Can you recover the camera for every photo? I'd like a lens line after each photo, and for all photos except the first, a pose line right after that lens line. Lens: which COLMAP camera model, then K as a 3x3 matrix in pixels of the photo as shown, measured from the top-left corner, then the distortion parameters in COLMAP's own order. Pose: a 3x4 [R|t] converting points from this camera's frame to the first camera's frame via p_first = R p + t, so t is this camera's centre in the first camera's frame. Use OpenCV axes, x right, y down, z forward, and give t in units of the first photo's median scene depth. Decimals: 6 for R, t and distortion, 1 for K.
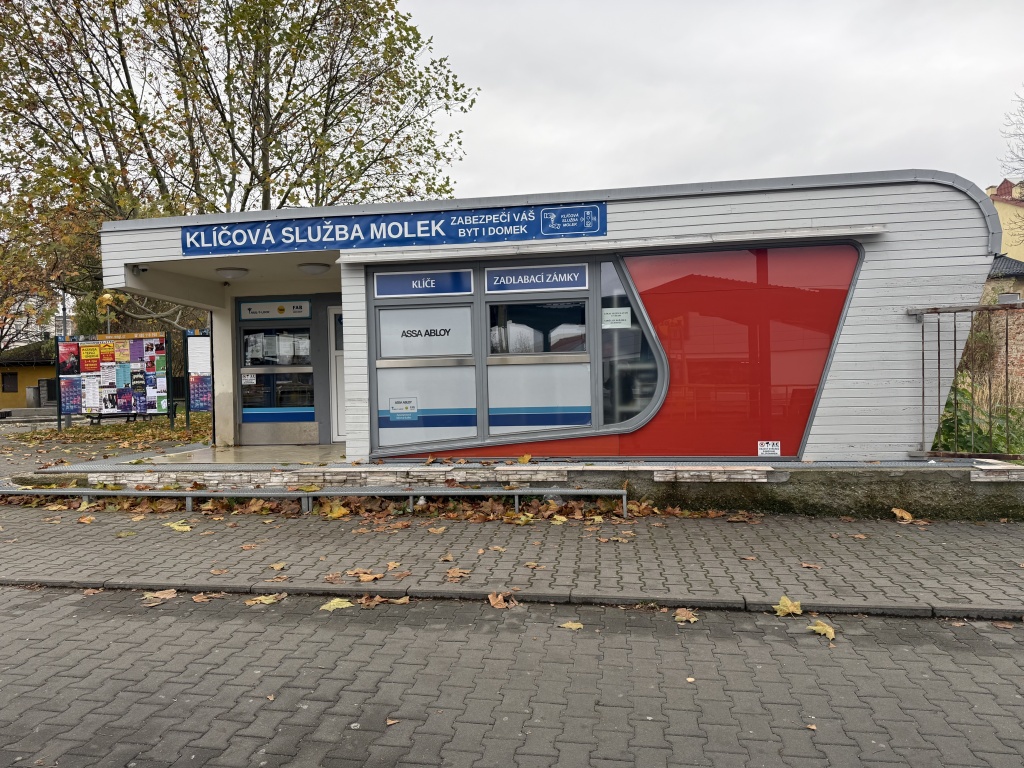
lens RADIAL K [[726.0, 0, 512.0], [0, 726.0, 384.0], [0, 0, 1]] dist [0.084385, -0.144928]
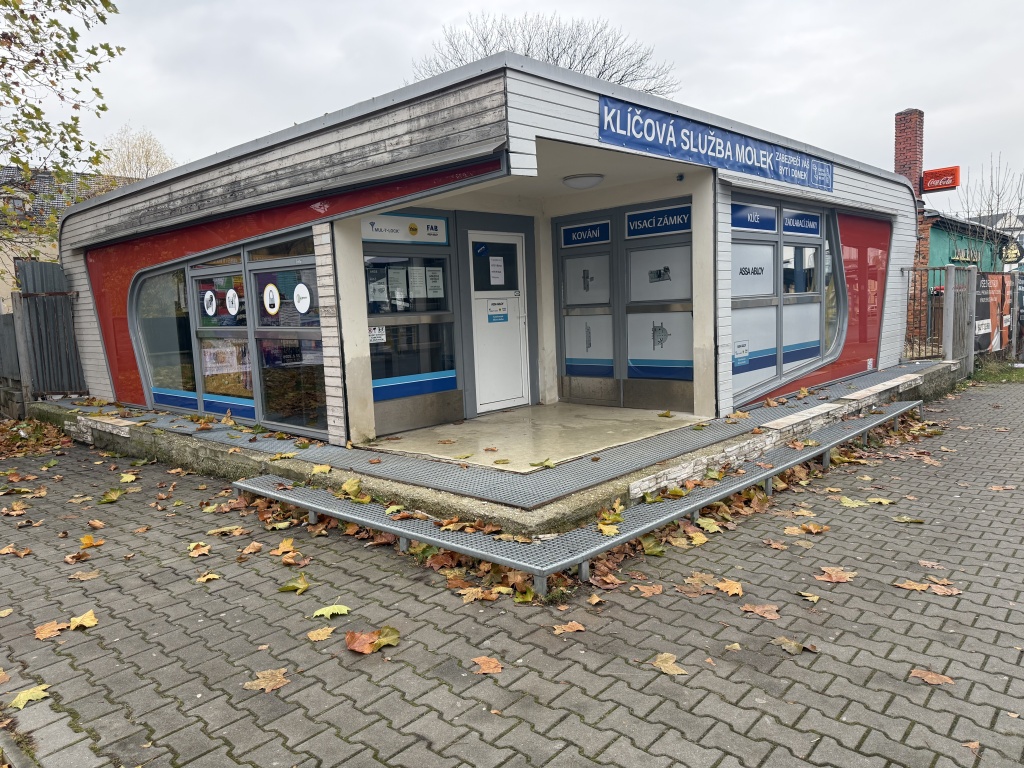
lens RADIAL K [[726.0, 0, 512.0], [0, 726.0, 384.0], [0, 0, 1]] dist [0.084385, -0.144928]
pose [[0.566021, -0.090564, 0.819401, -1.069526], [0.039142, 0.995779, 0.083020, -0.015085], [-0.823461, -0.014918, 0.567176, 0.699582]]
